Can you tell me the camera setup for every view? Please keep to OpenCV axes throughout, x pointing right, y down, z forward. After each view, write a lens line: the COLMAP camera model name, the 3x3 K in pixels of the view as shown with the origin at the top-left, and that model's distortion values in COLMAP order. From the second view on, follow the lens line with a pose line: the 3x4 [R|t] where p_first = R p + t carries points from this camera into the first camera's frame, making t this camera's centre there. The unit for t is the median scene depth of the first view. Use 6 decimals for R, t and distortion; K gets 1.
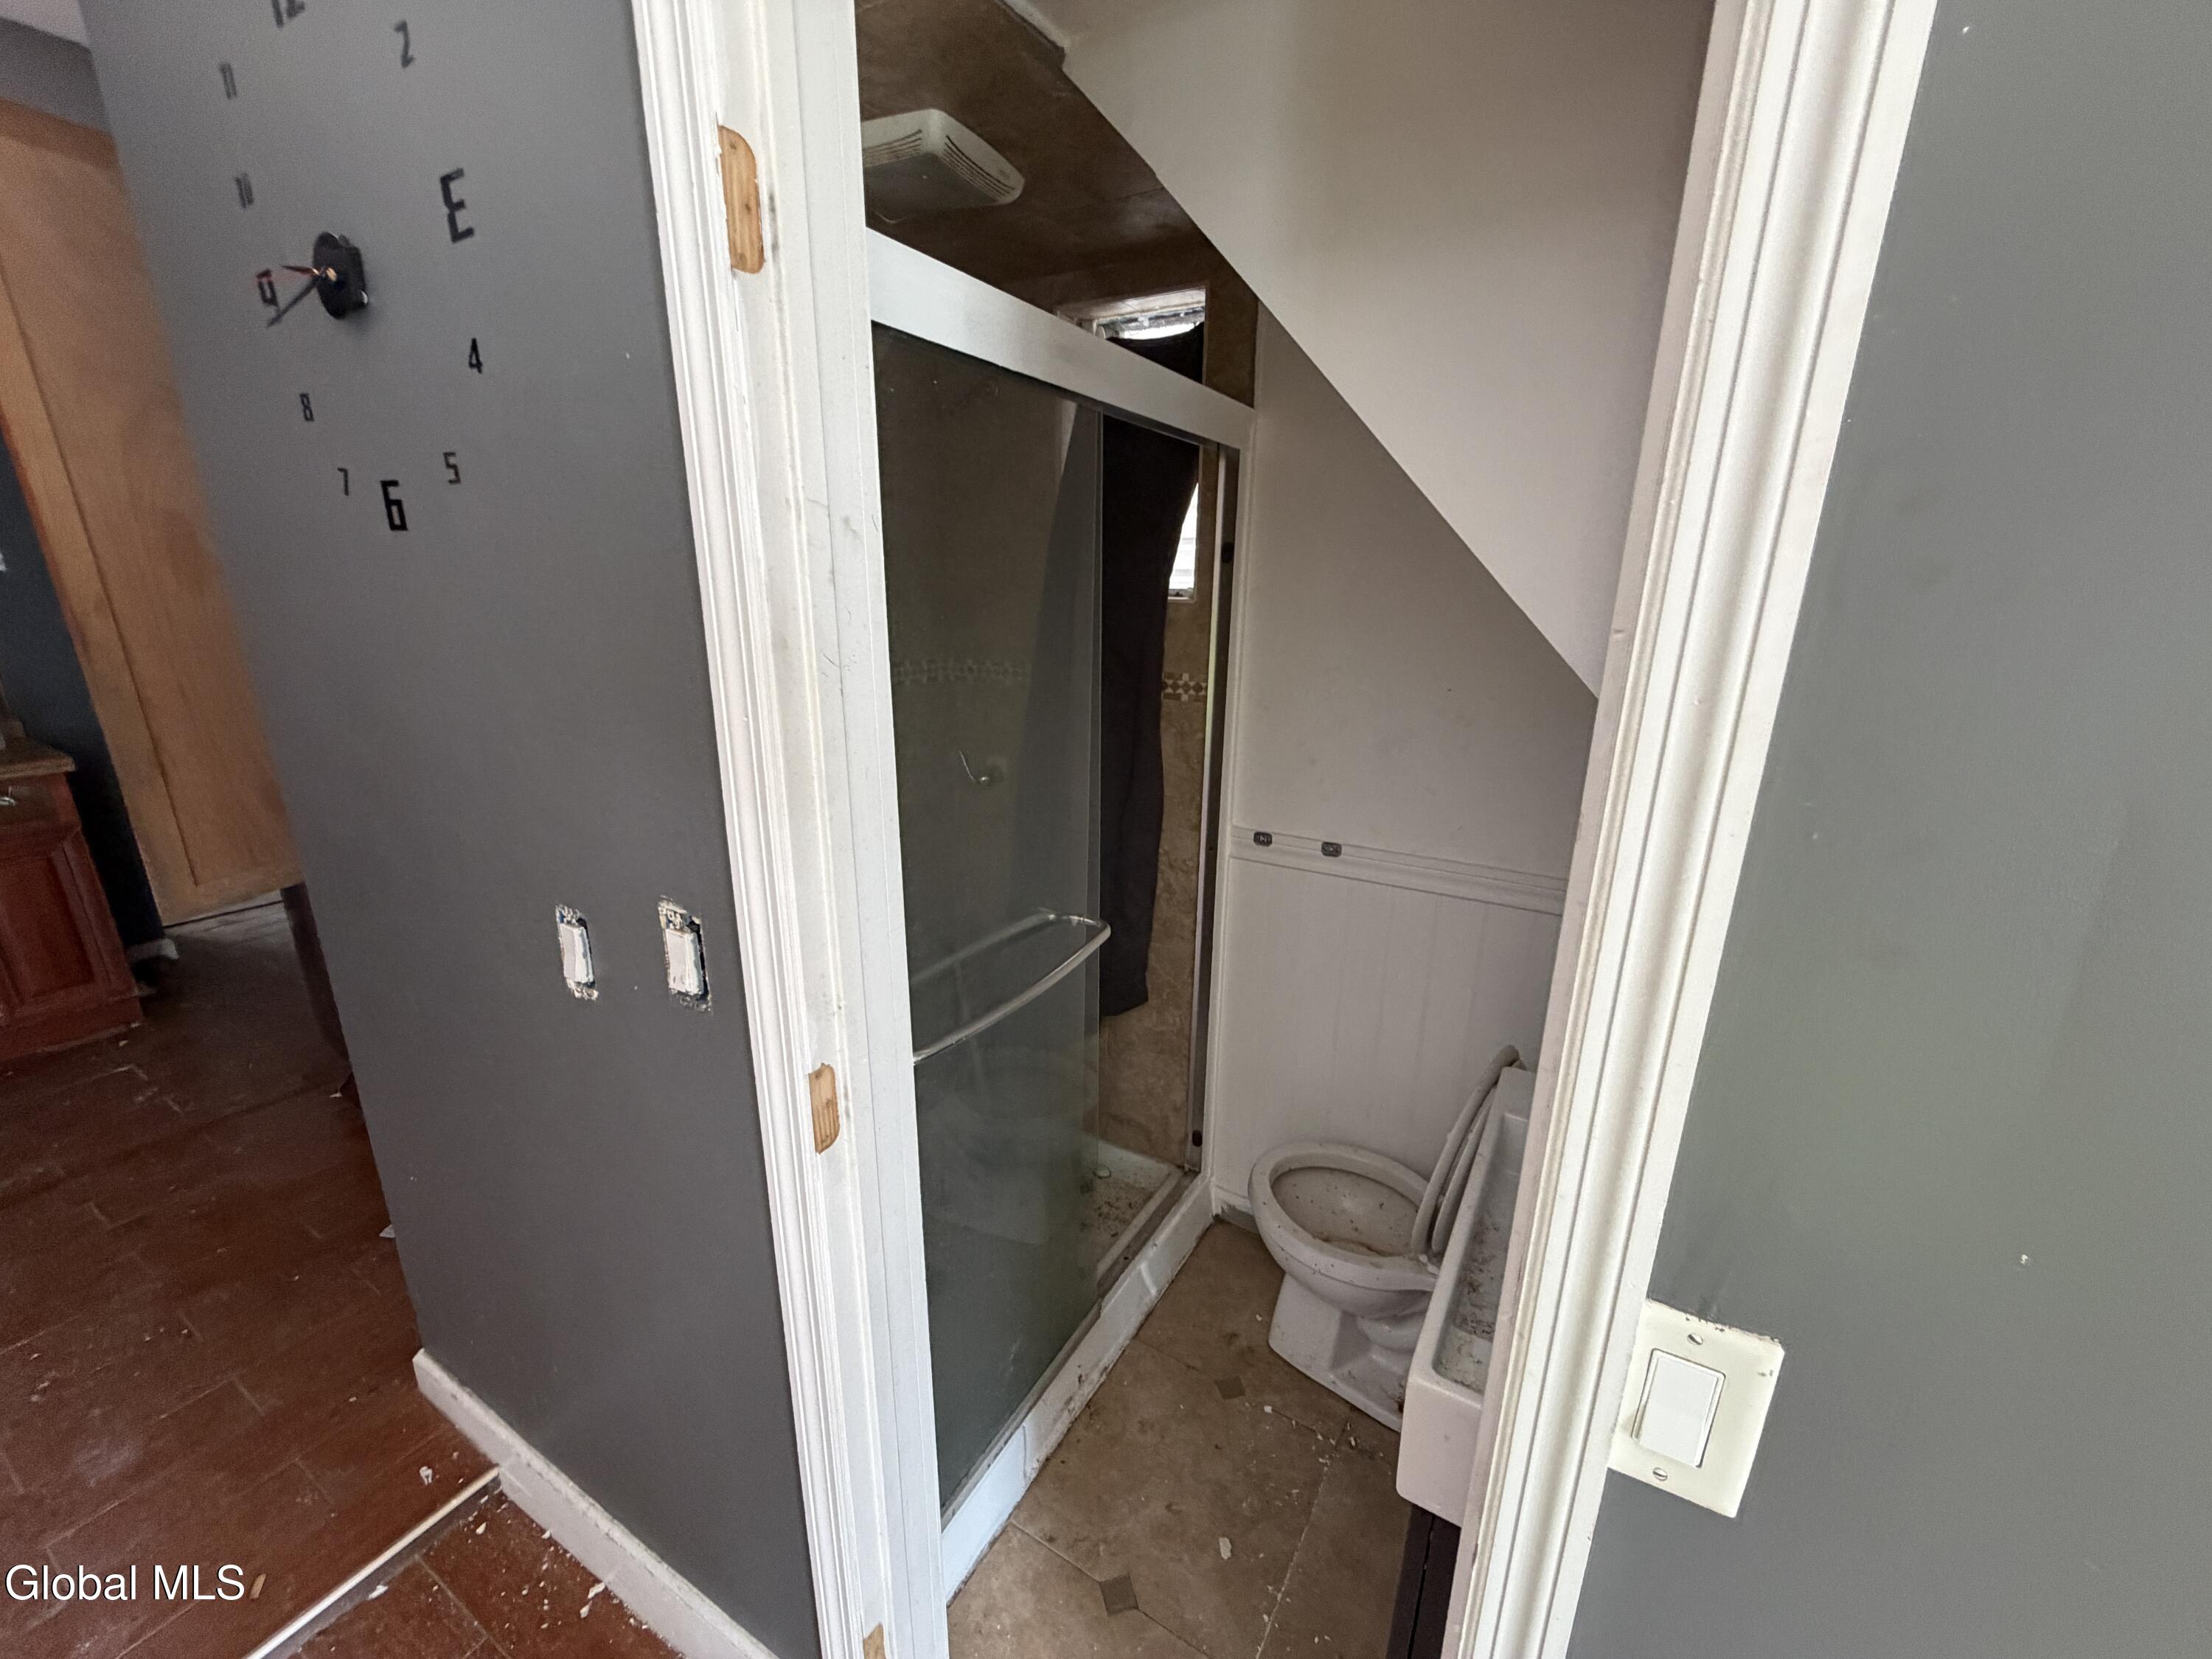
lens RADIAL K [[884.1, 0, 1101.1], [0, 884.1, 835.6], [0, 0, 1]] dist [0.000281, 0.000097]
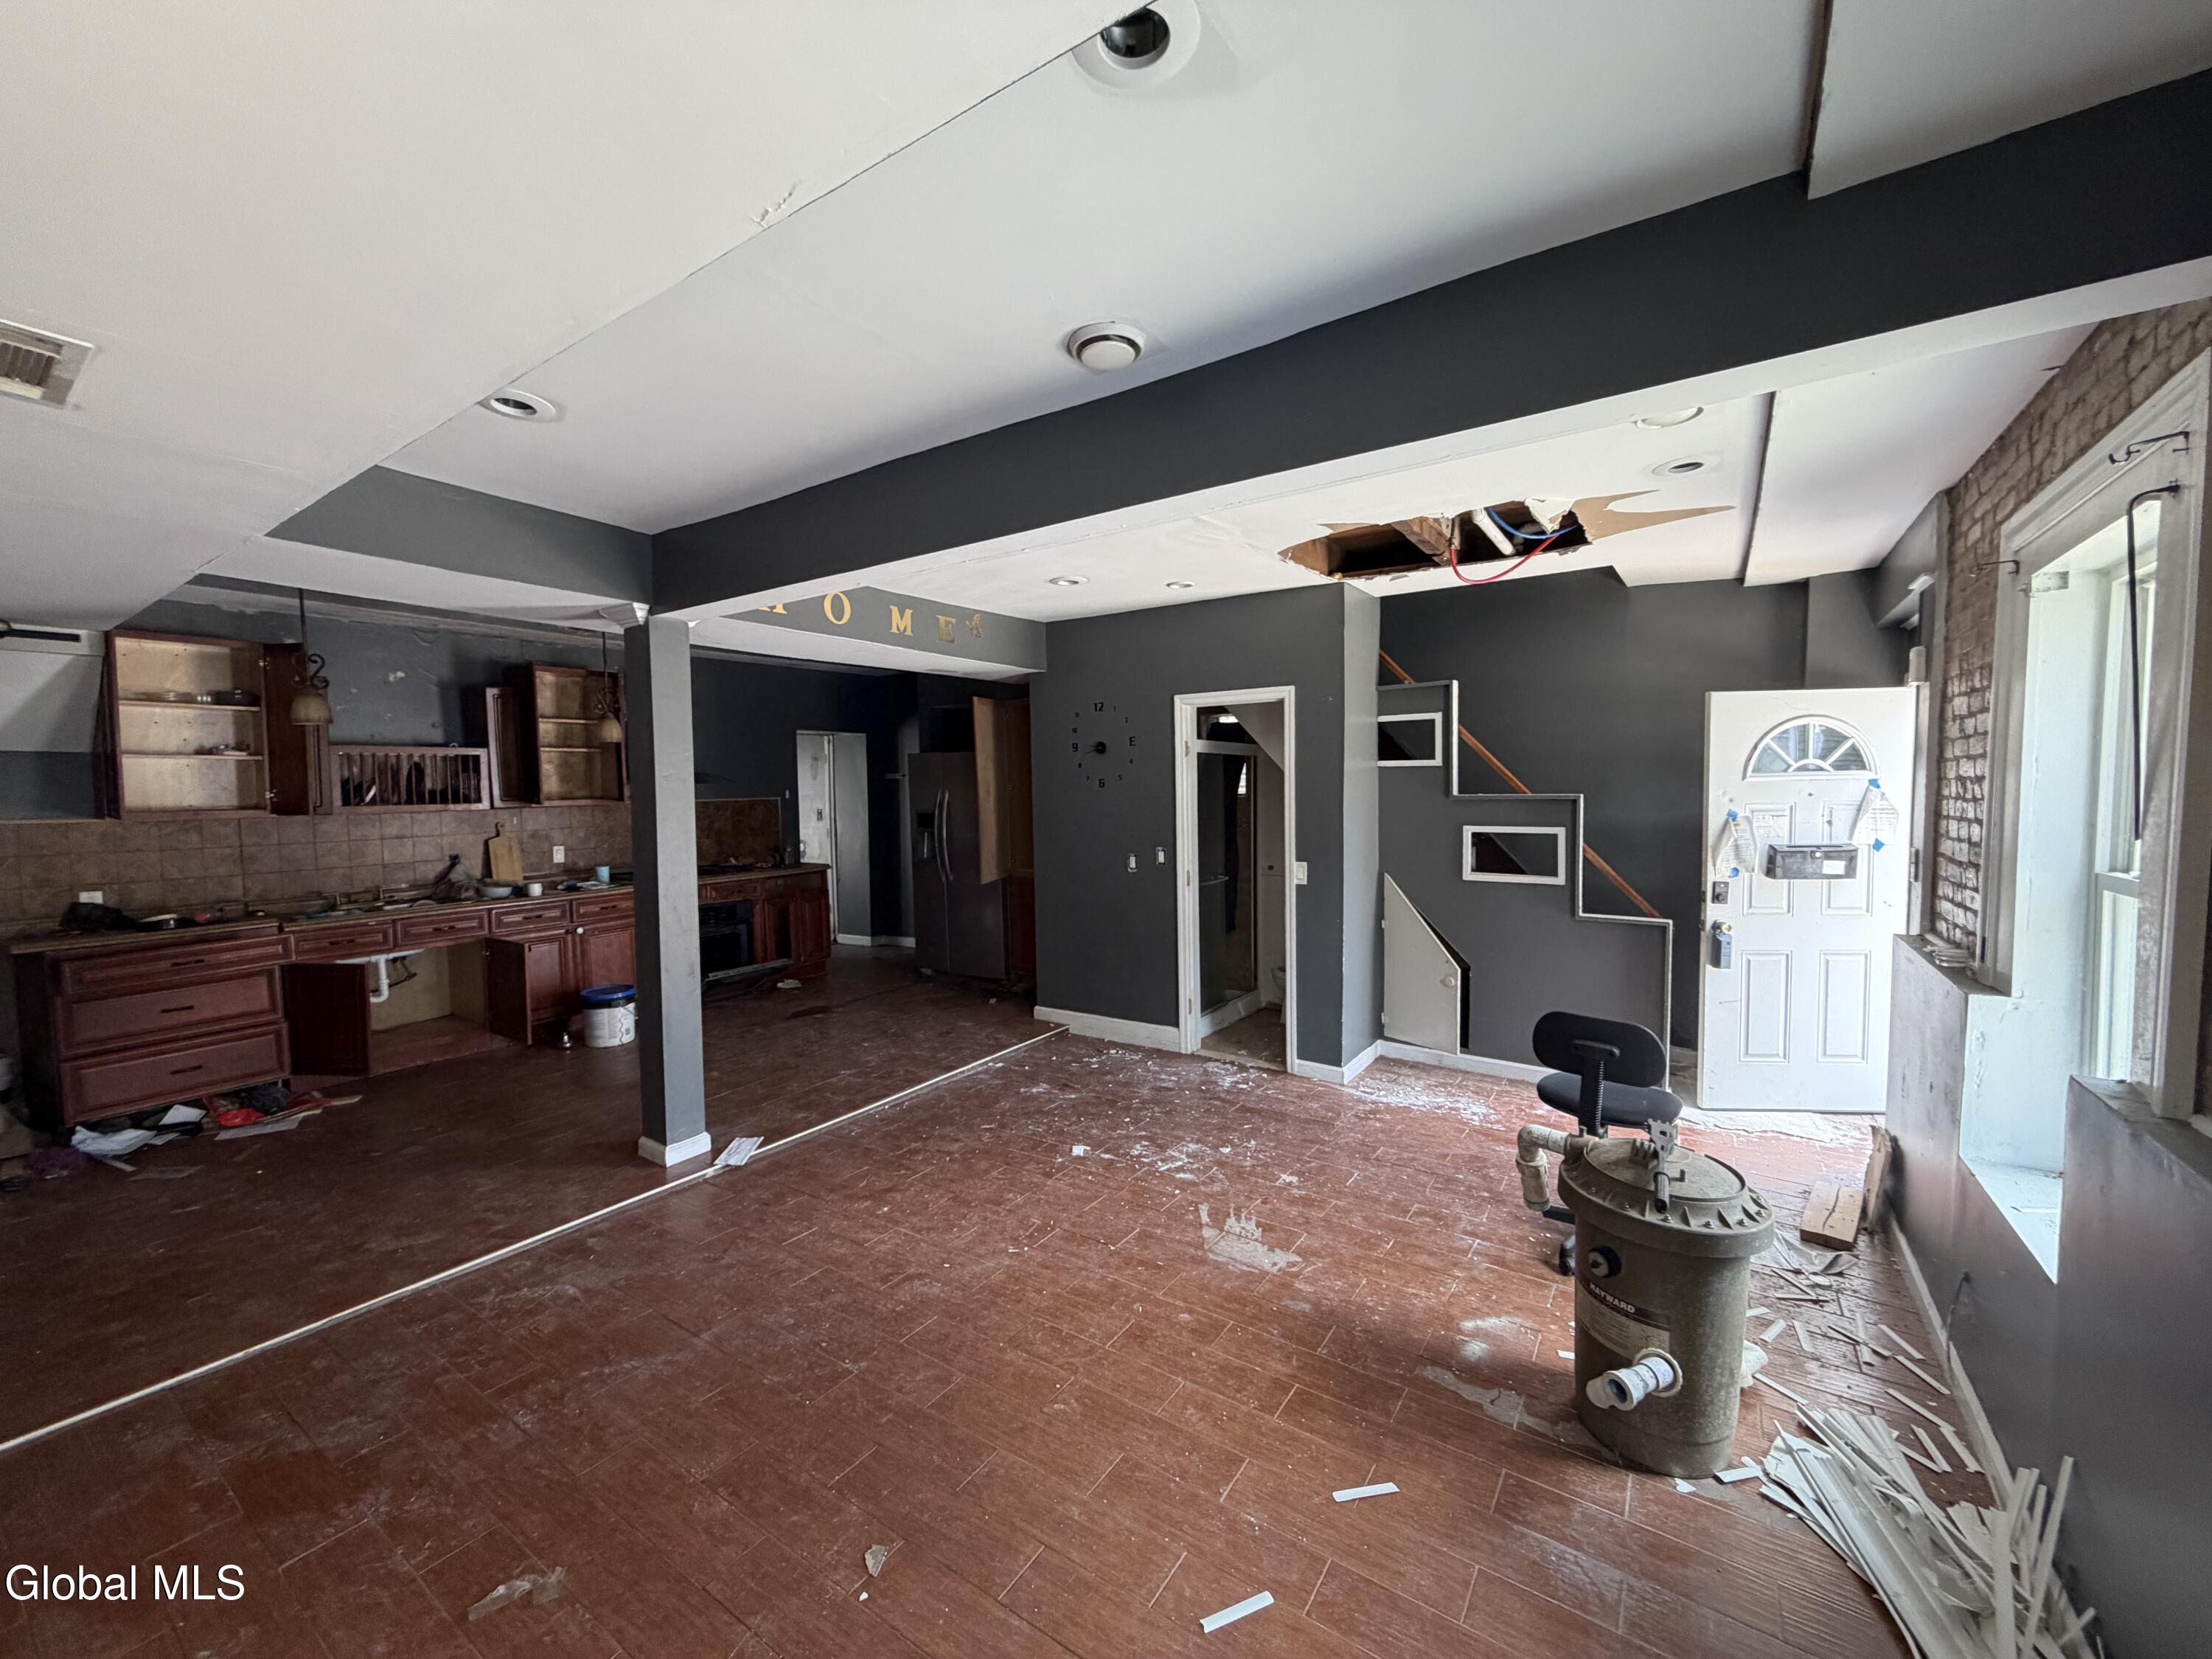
lens RADIAL K [[883.6, 0, 1098.8], [0, 883.6, 829.4], [0, 0, 1]] dist [-0.000482, -0.000355]
pose [[0.997736, -0.023623, -0.062963, -0.307779], [0.008424, 0.972800, -0.231493, 0.791222], [0.066719, 0.230439, 0.970797, -2.862566]]
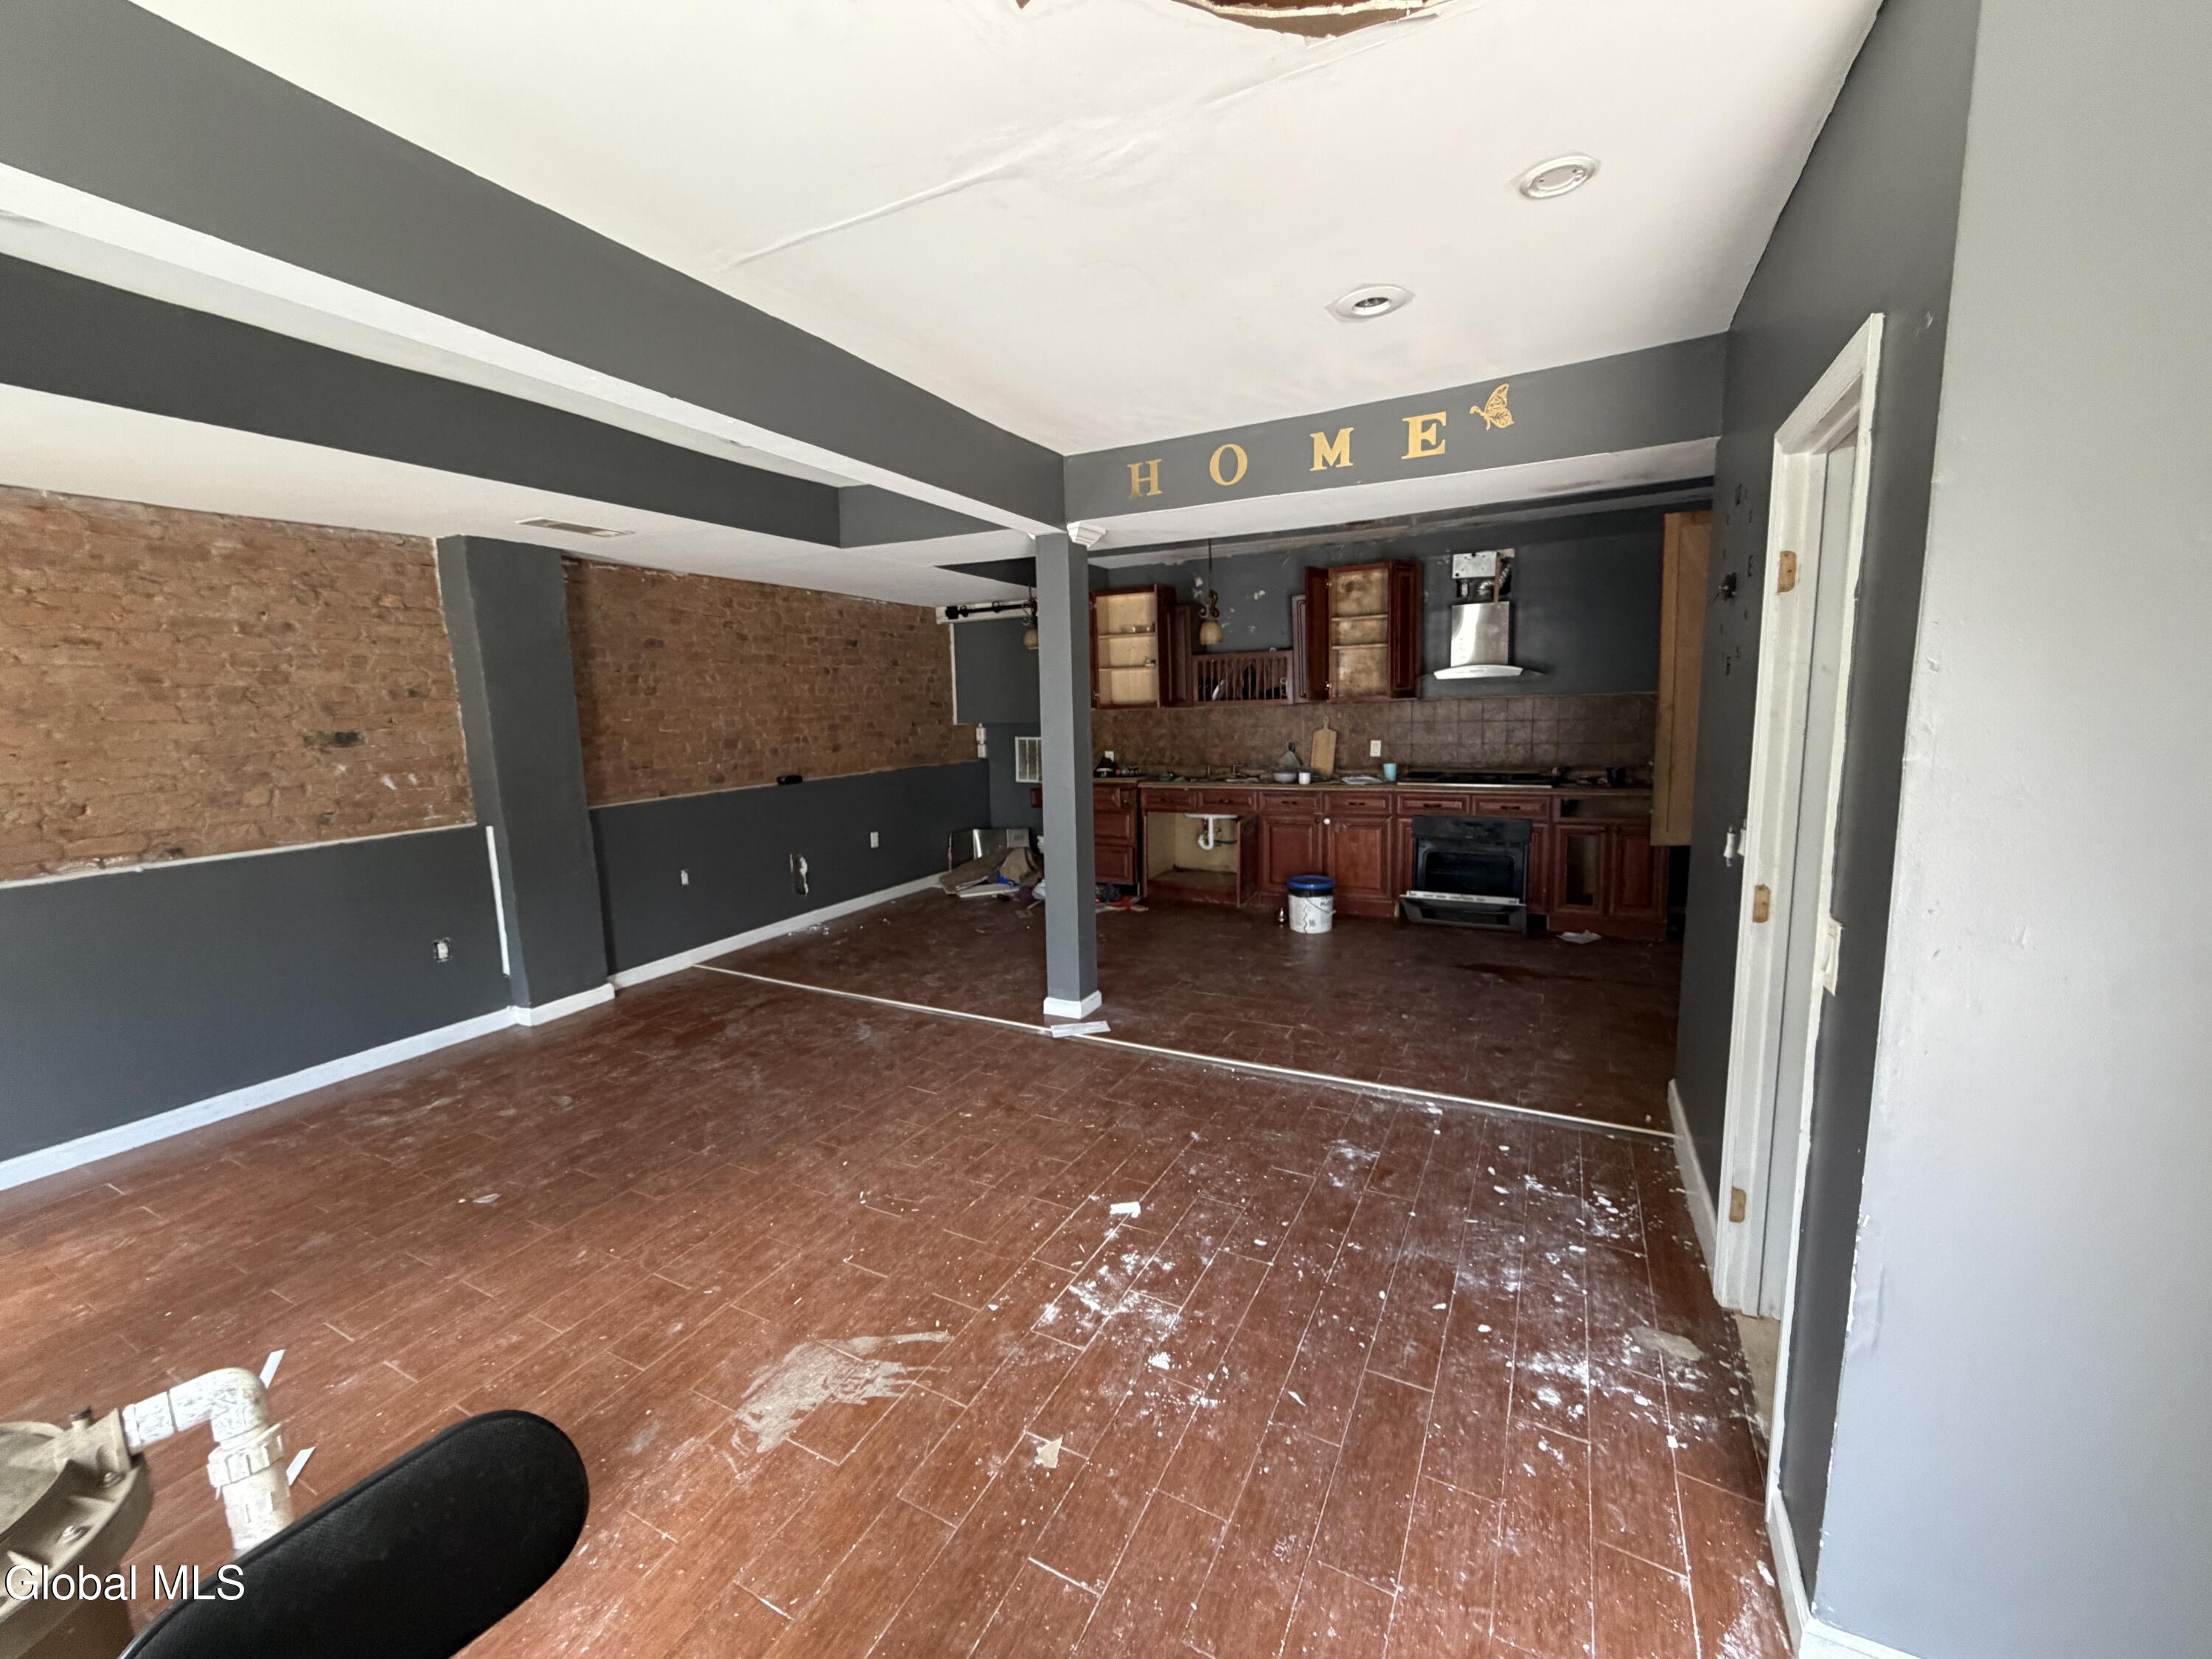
lens RADIAL K [[883.6, 0, 1098.8], [0, 883.6, 829.4], [0, 0, 1]] dist [-0.000482, -0.000355]
pose [[0.051938, 0.128247, -0.990381, 1.128594], [-0.254724, 0.960618, 0.111034, 0.176185], [0.965618, 0.246507, 0.082560, -0.574445]]
